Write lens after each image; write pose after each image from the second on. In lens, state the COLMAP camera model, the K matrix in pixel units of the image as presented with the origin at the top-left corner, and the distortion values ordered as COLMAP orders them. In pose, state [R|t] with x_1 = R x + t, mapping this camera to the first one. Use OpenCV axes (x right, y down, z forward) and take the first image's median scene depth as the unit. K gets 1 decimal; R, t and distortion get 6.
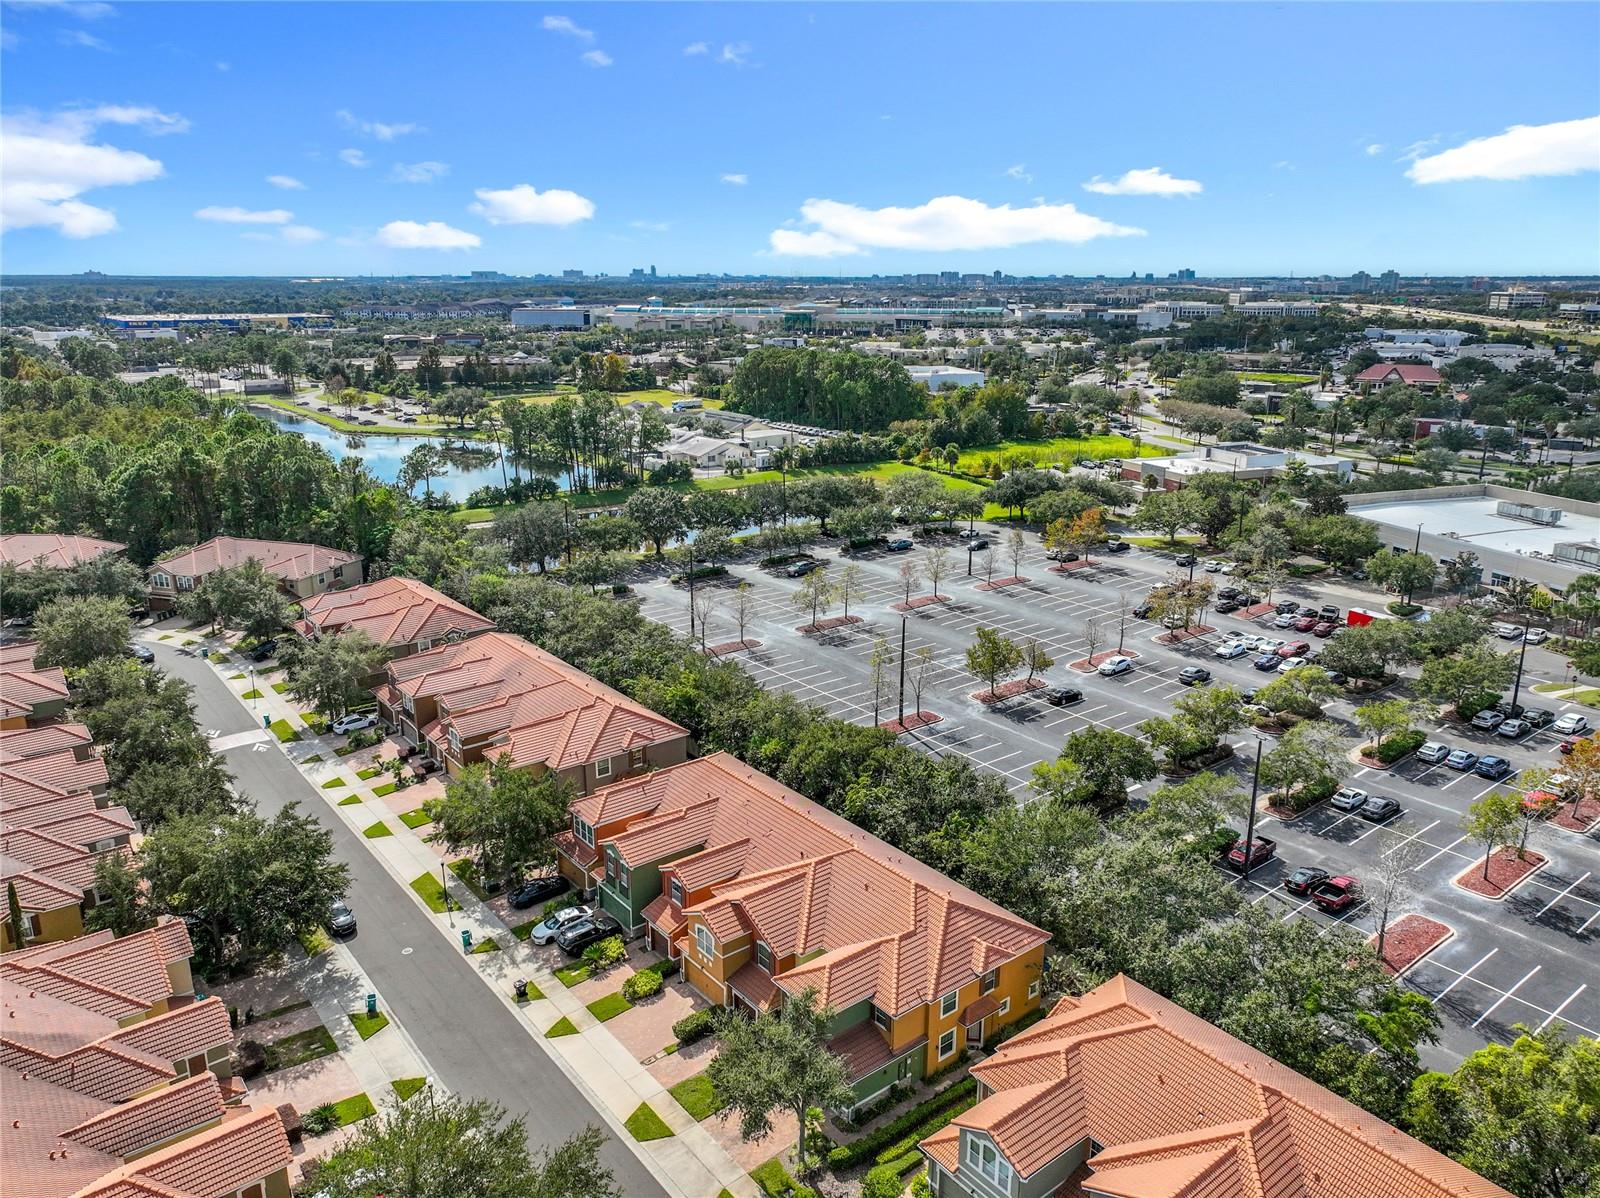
lens RADIAL K [[1139.2, 0, 800.1], [0, 1139.2, 592.7], [0, 0, 1]] dist [0.006936, 0.002142]
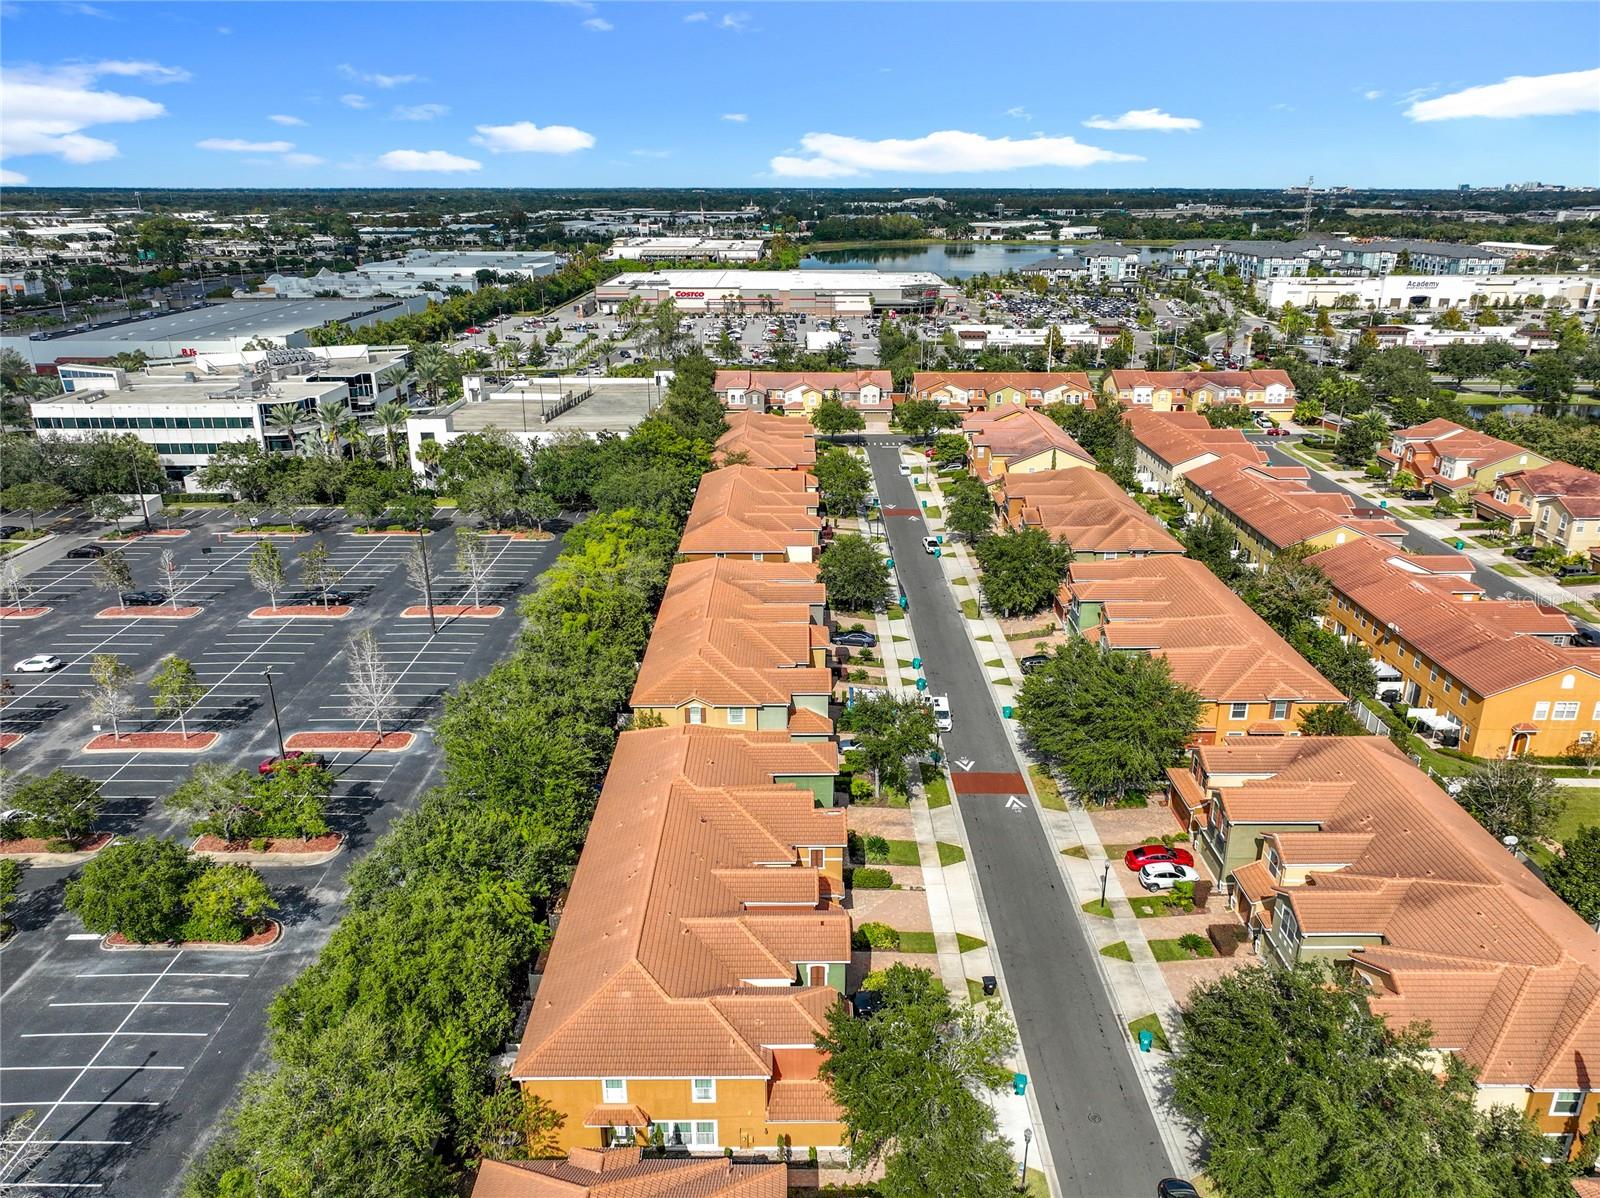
lens RADIAL K [[1140.2, 0, 805.7], [0, 1140.2, 610.5], [0, 0, 1]] dist [0.007195, 0.012415]
pose [[-0.789294, -0.216154, 0.574710, -0.324002], [0.166944, 0.825180, 0.539636, -0.232413], [-0.590884, 0.521876, -0.615224, 0.818885]]
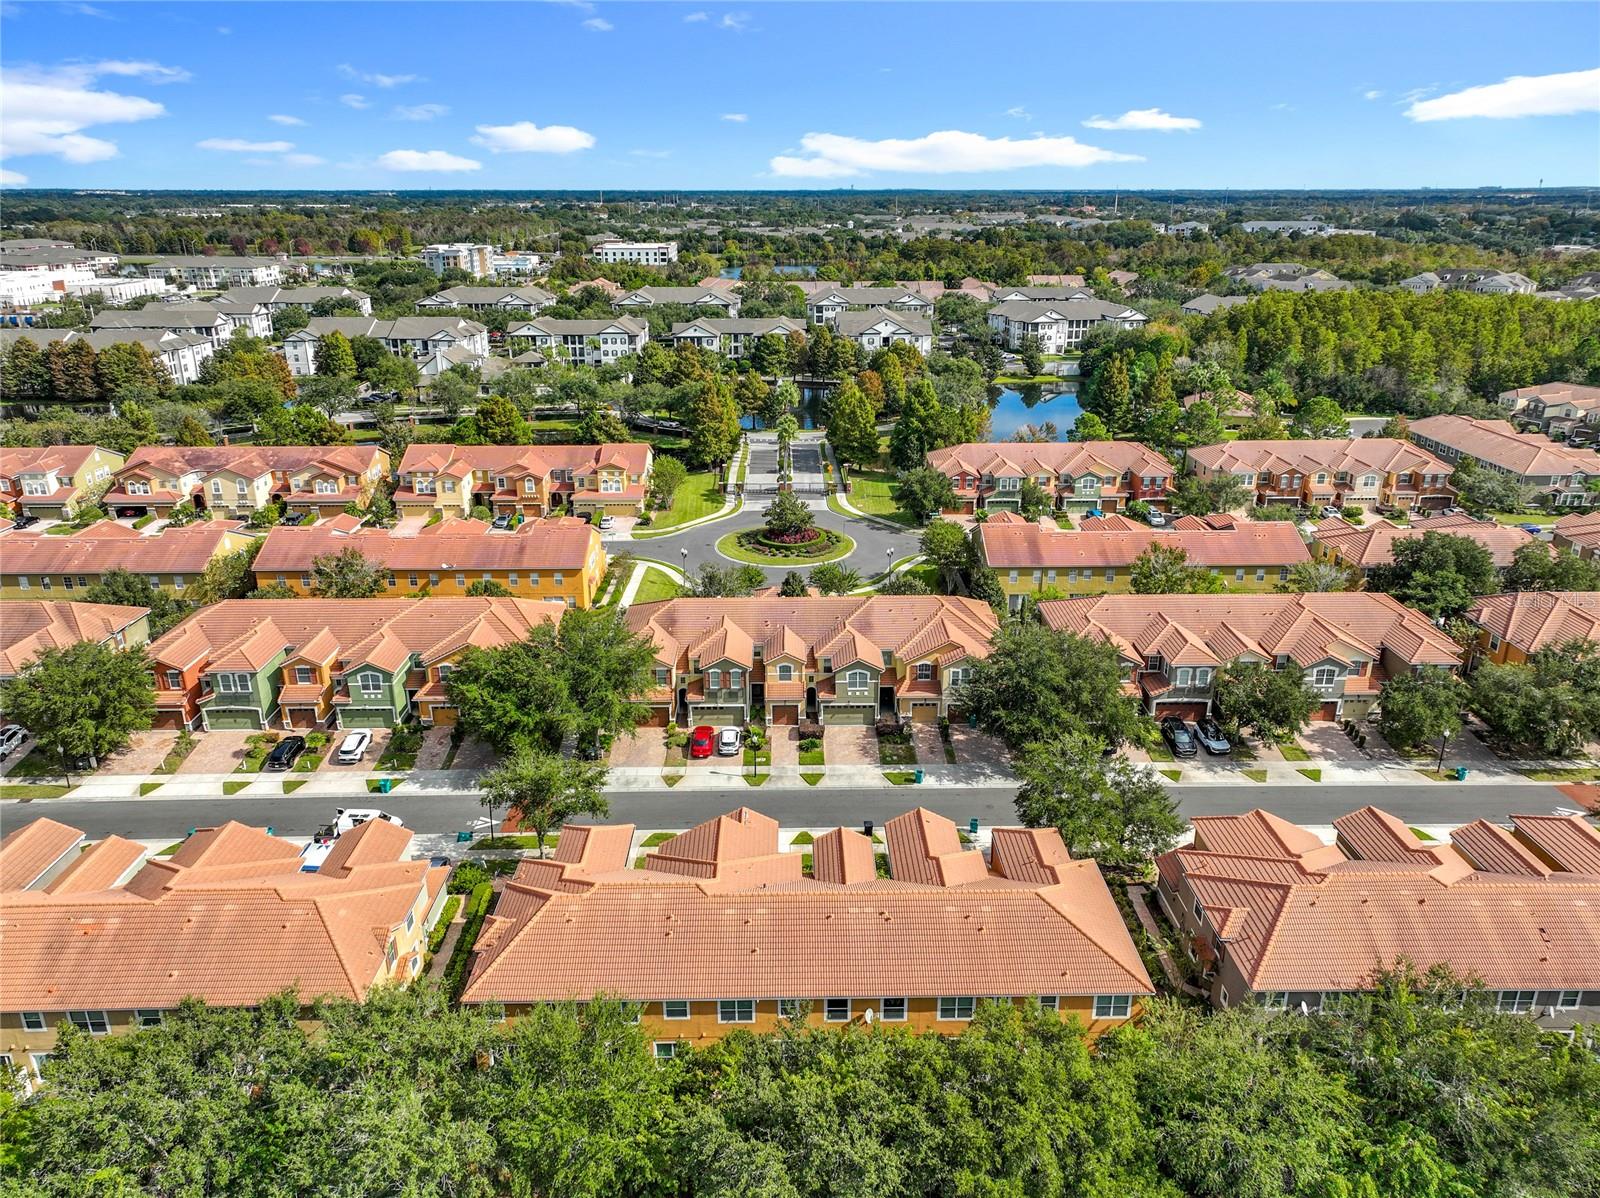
lens RADIAL K [[1158.0, 0, 821.8], [0, 1158.0, 591.3], [0, 0, 1]] dist [0.008026, 0.001285]
pose [[-0.596003, 0.264963, -0.758007, 0.327962], [-0.221758, 0.852965, 0.472519, -0.215048], [0.771754, 0.449717, -0.449612, 0.754799]]
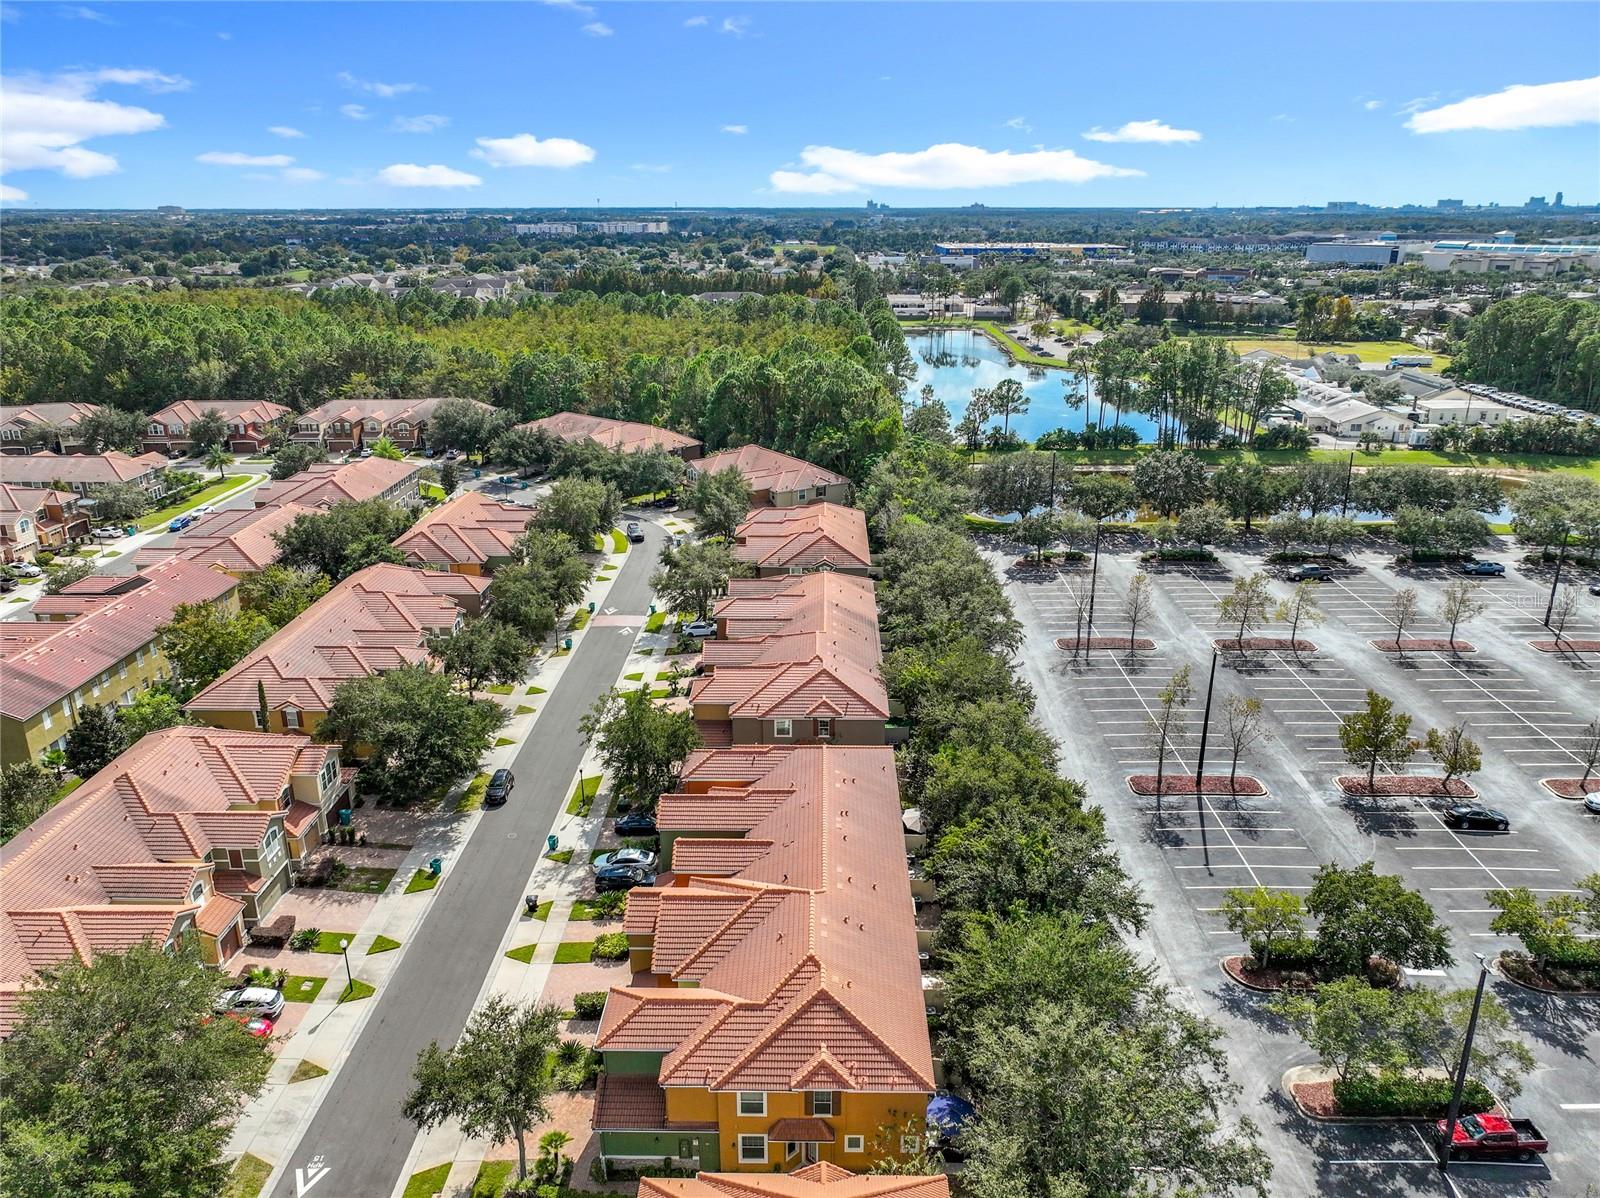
lens RADIAL K [[1149.9, 0, 803.9], [0, 1149.9, 576.9], [0, 0, 1]] dist [-0.003848, 0.010746]
pose [[0.772299, 0.193933, -0.604934, 0.286743], [-0.169124, 0.980663, 0.098471, -0.049650], [0.612333, 0.026260, 0.790164, 0.172385]]
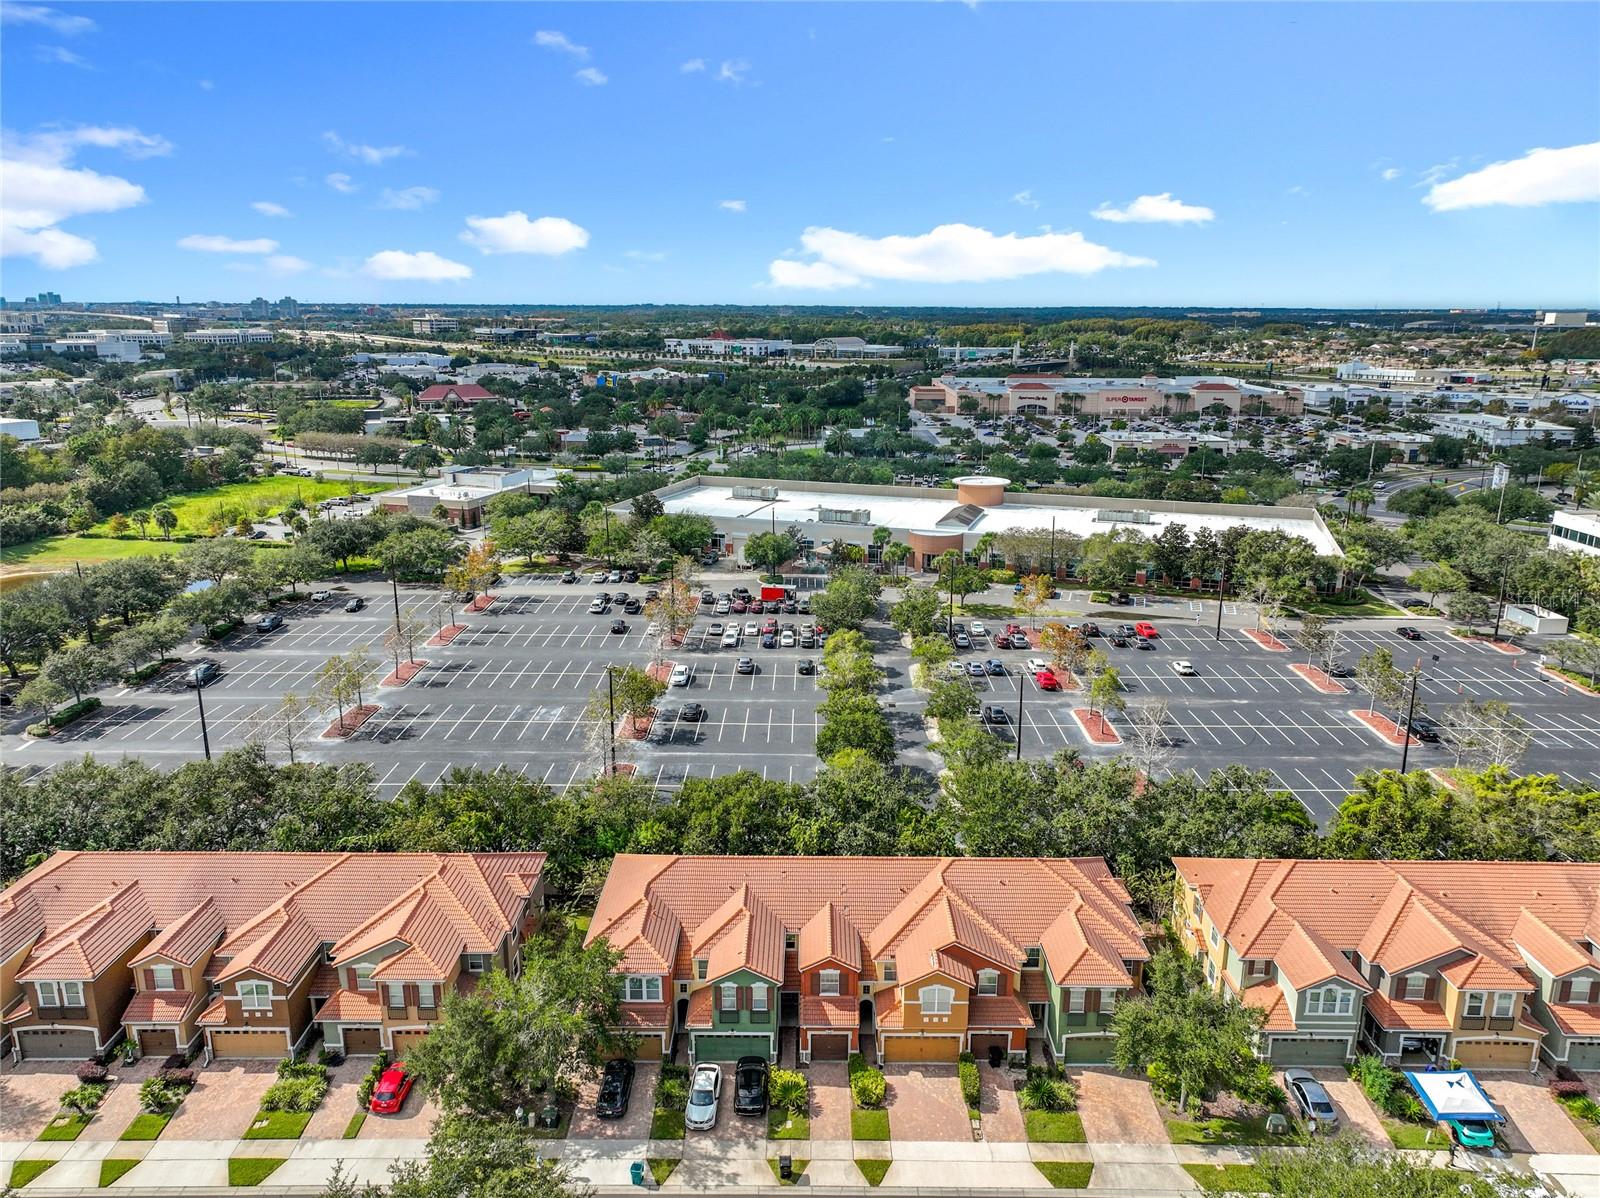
lens RADIAL K [[1140.2, 0, 805.7], [0, 1140.2, 610.5], [0, 0, 1]] dist [0.007195, 0.012415]
pose [[0.621739, -0.201687, 0.756811, -0.426049], [0.207352, 0.974185, 0.089271, -0.062922], [-0.755279, 0.101423, 0.647508, 0.227178]]
